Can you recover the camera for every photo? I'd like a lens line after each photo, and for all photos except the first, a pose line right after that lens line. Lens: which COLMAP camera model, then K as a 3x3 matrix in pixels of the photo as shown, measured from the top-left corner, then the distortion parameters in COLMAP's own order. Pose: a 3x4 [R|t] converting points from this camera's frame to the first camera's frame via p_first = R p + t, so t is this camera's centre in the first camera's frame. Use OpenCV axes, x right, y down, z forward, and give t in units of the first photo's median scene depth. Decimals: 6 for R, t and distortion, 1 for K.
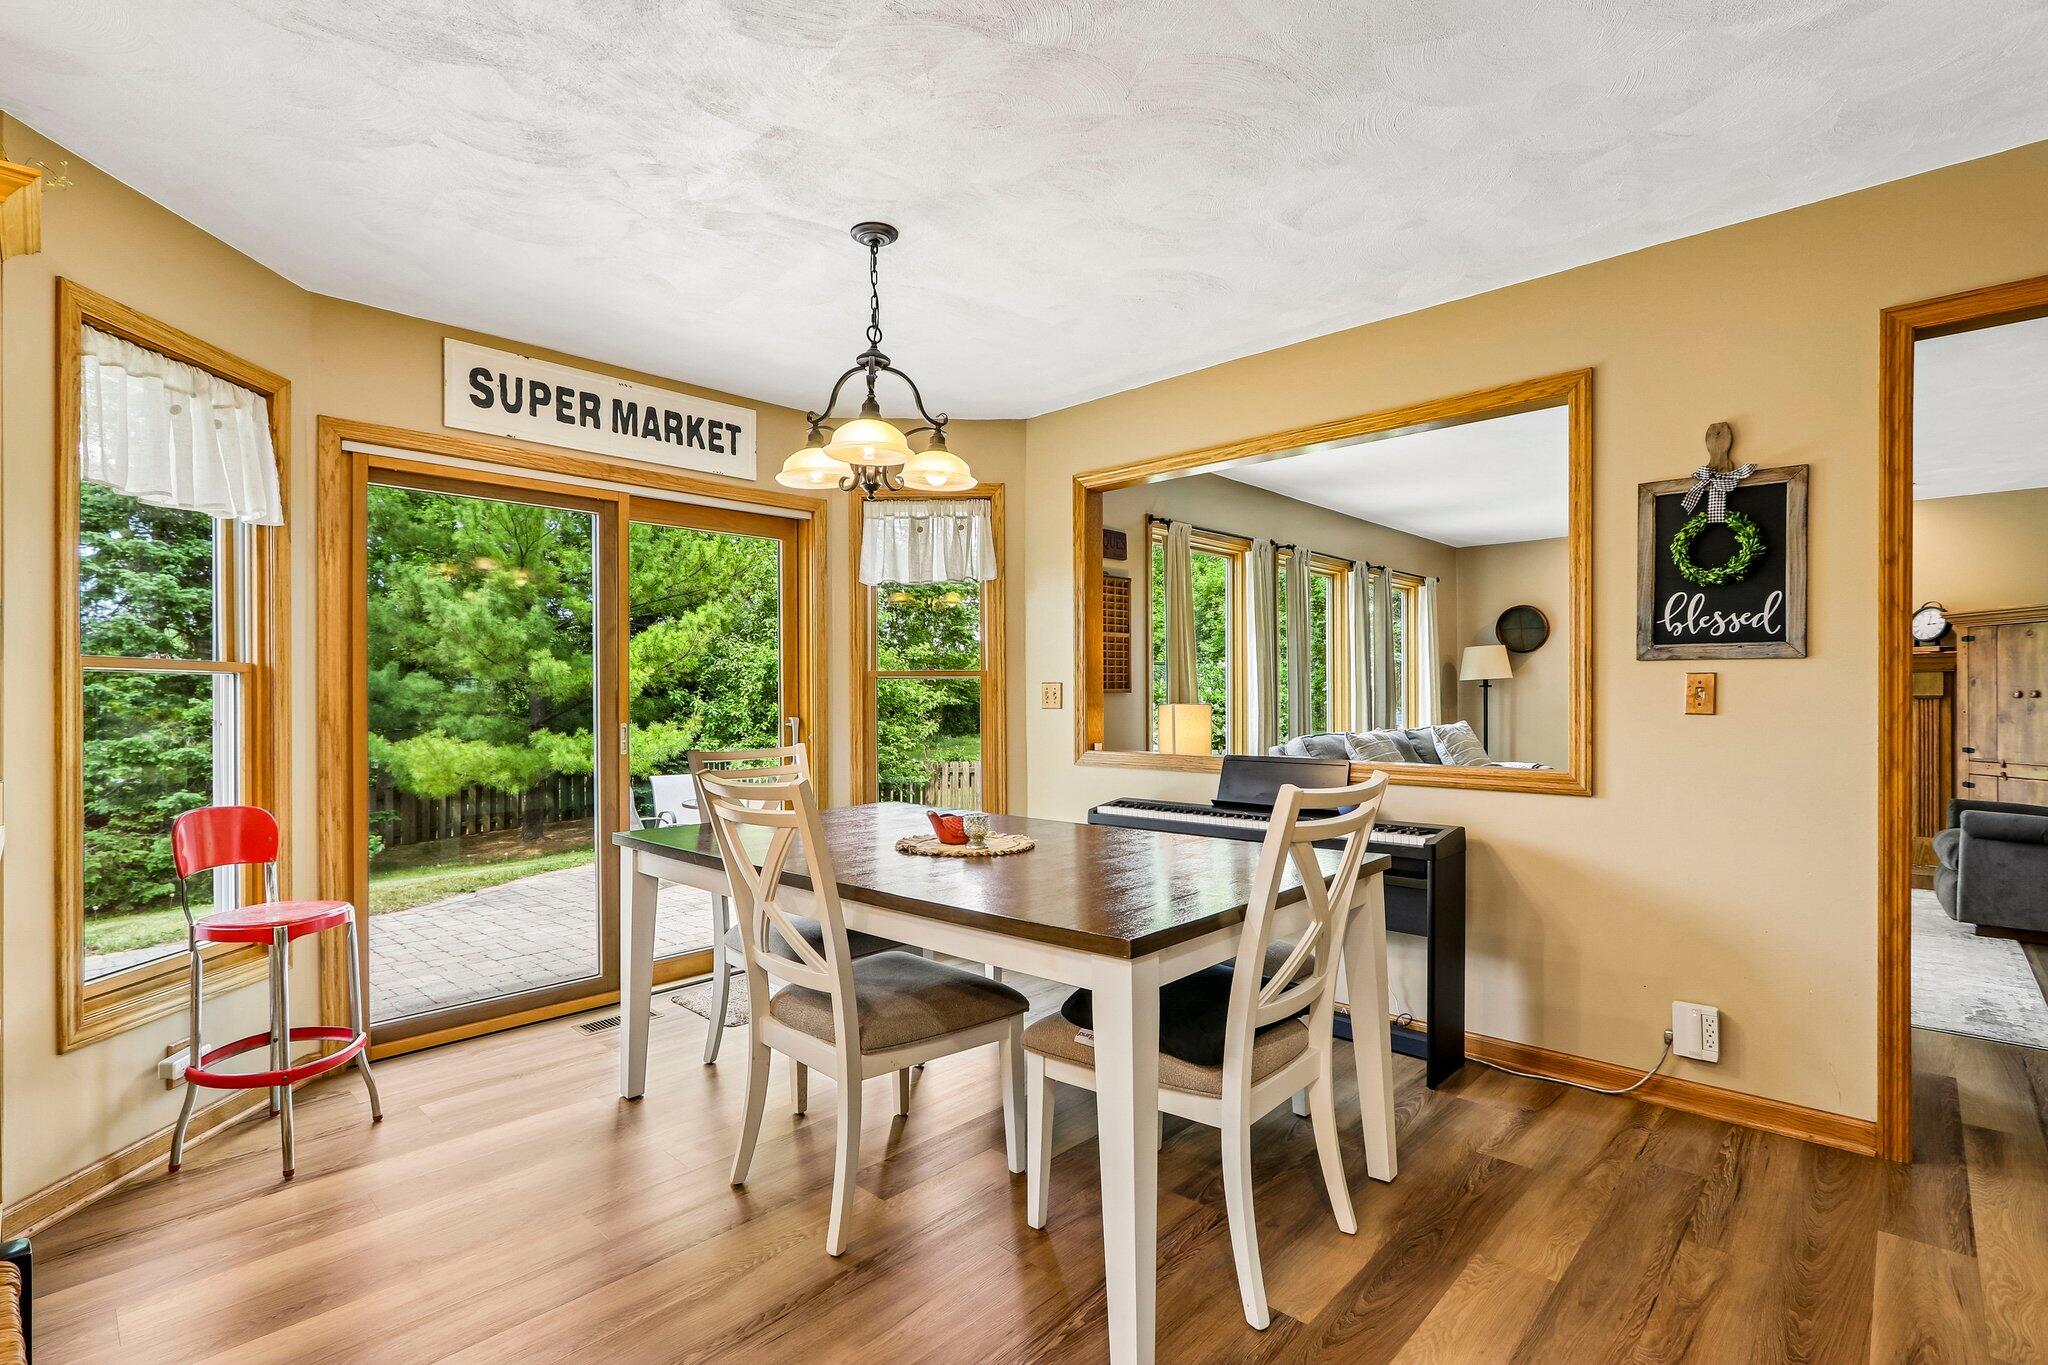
lens RADIAL K [[948.0, 0, 1002.4], [0, 948.0, 696.2], [0, 0, 1]] dist [-0.018490, 0.003020]
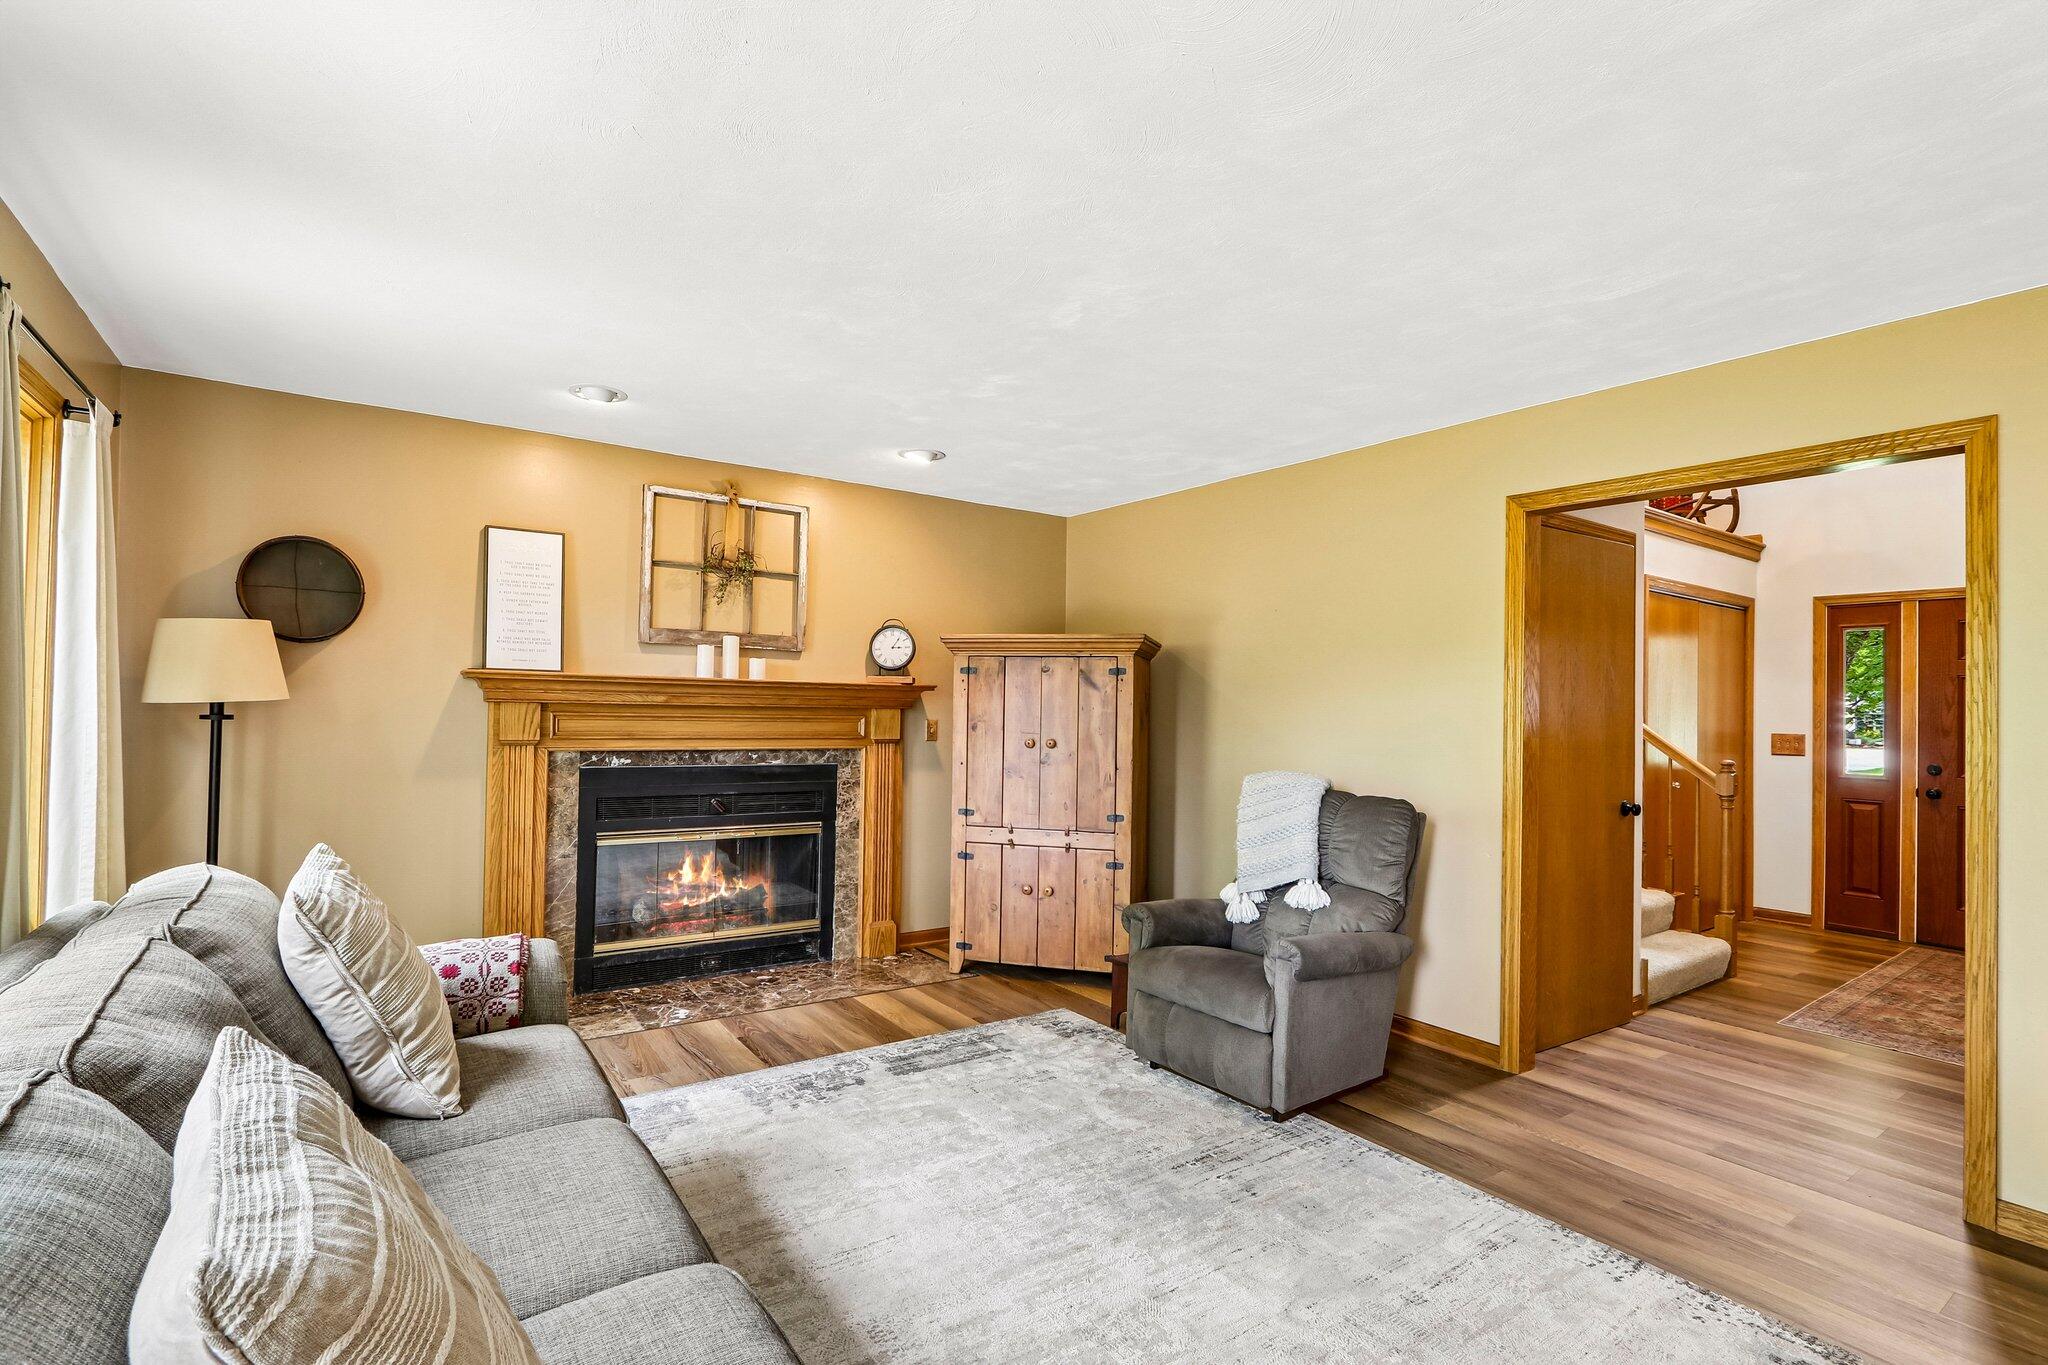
lens RADIAL K [[948.0, 0, 997.2], [0, 948.0, 689.8], [0, 0, 1]] dist [-0.018490, 0.003020]
pose [[0.202602, 0.026613, 0.978900, 0.393172], [-0.019939, 0.999536, -0.023047, -0.042422], [-0.979058, -0.014849, 0.203038, 1.254401]]
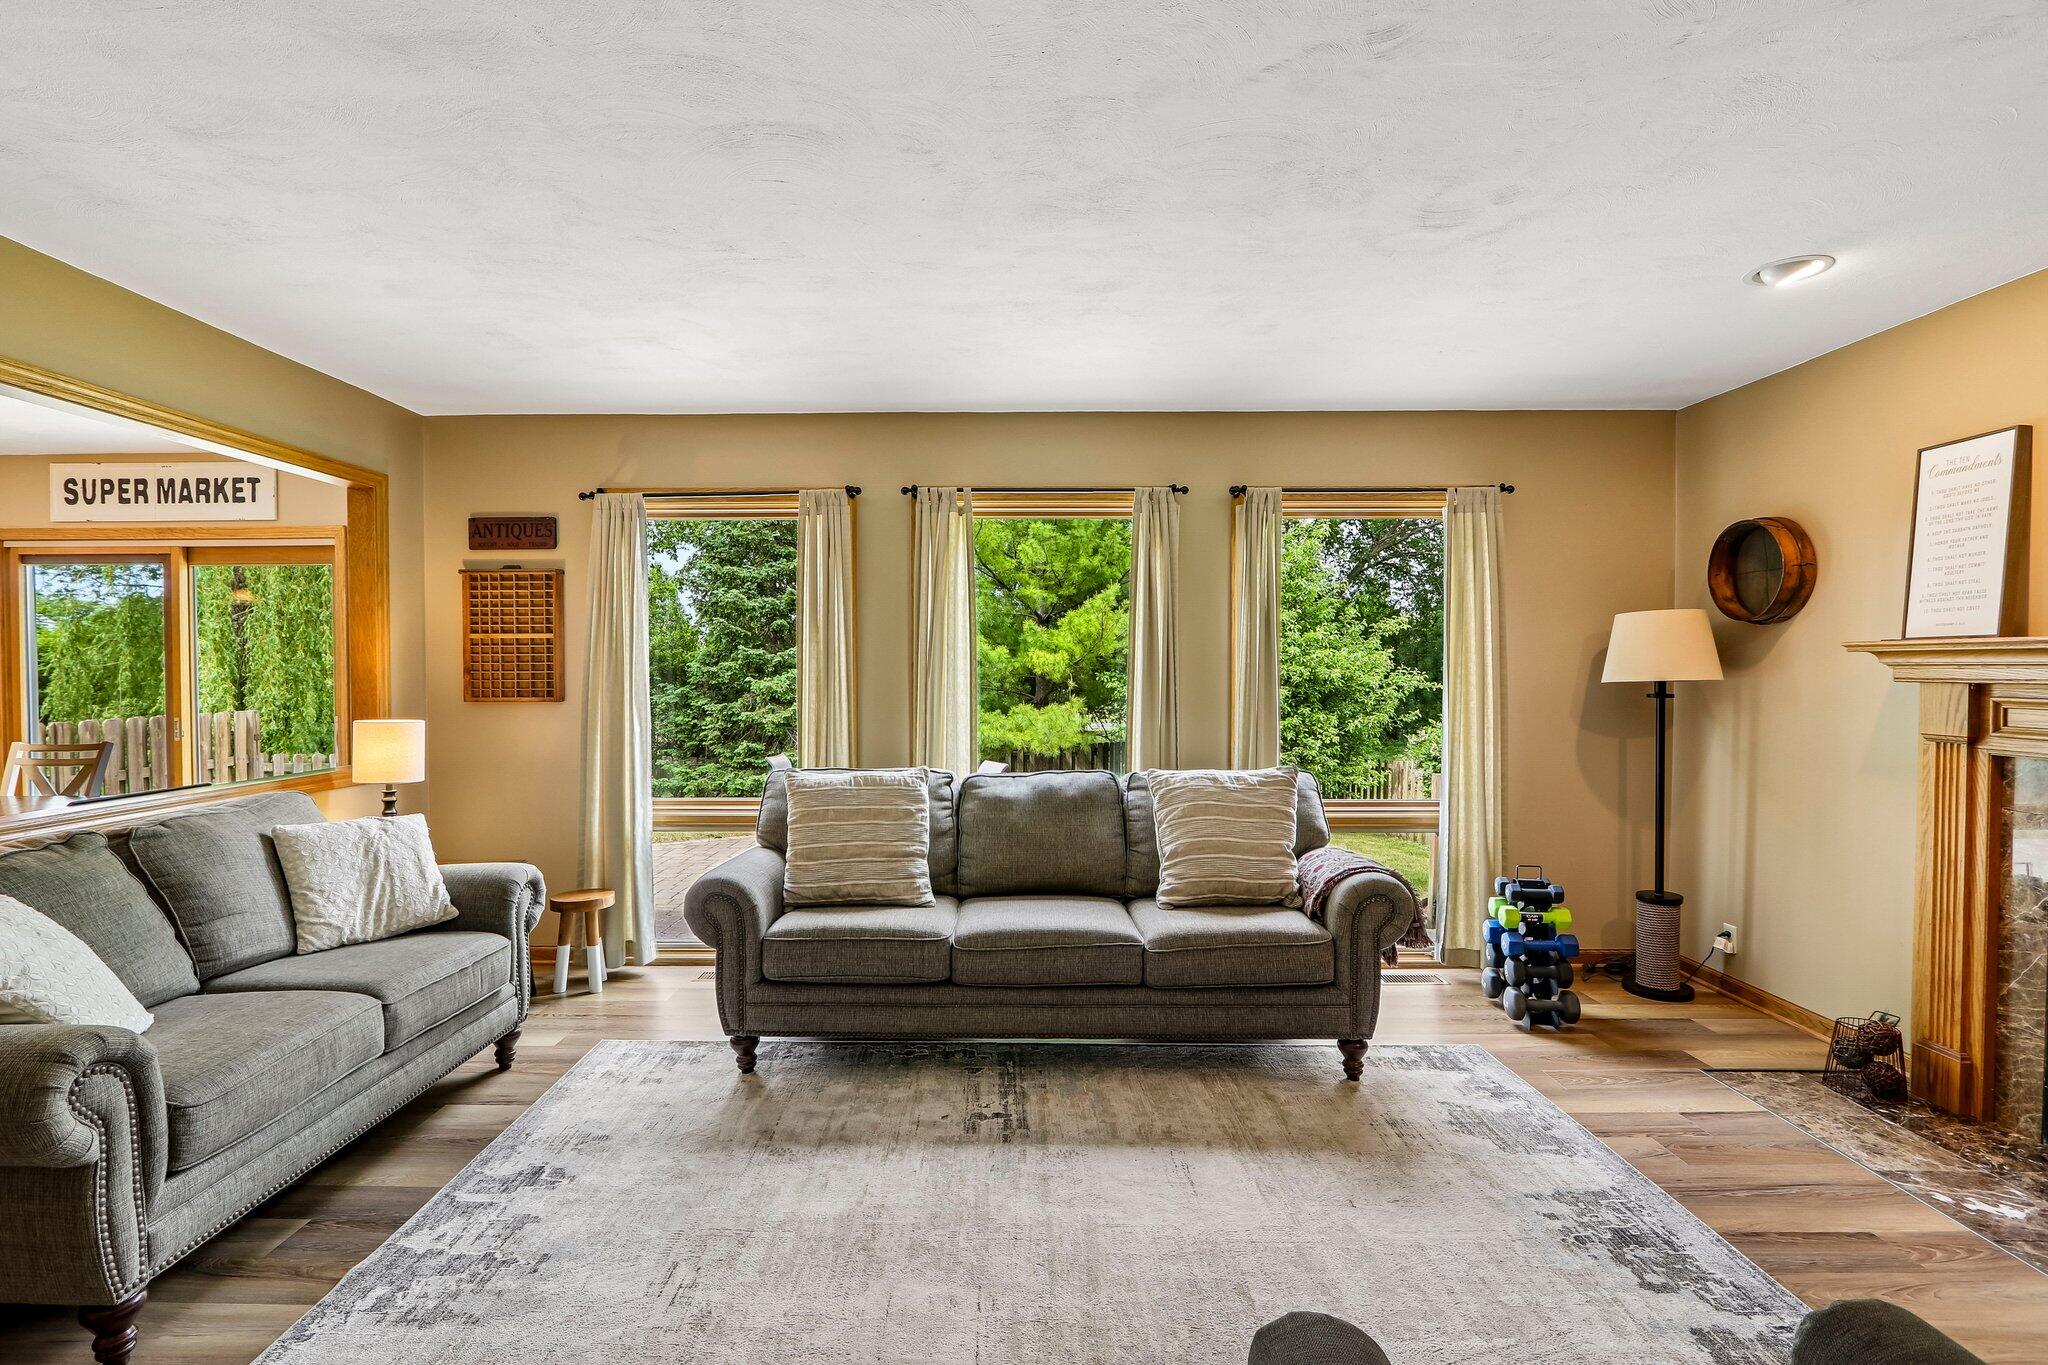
lens RADIAL K [[948.0, 0, 1004.7], [0, 948.0, 683.0], [0, 0, 1]] dist [-0.018490, 0.003020]
pose [[0.684982, 0.017568, -0.728348, 1.343364], [-0.005283, 0.999803, 0.019147, -0.052071], [0.728541, -0.009267, 0.684940, 0.923455]]
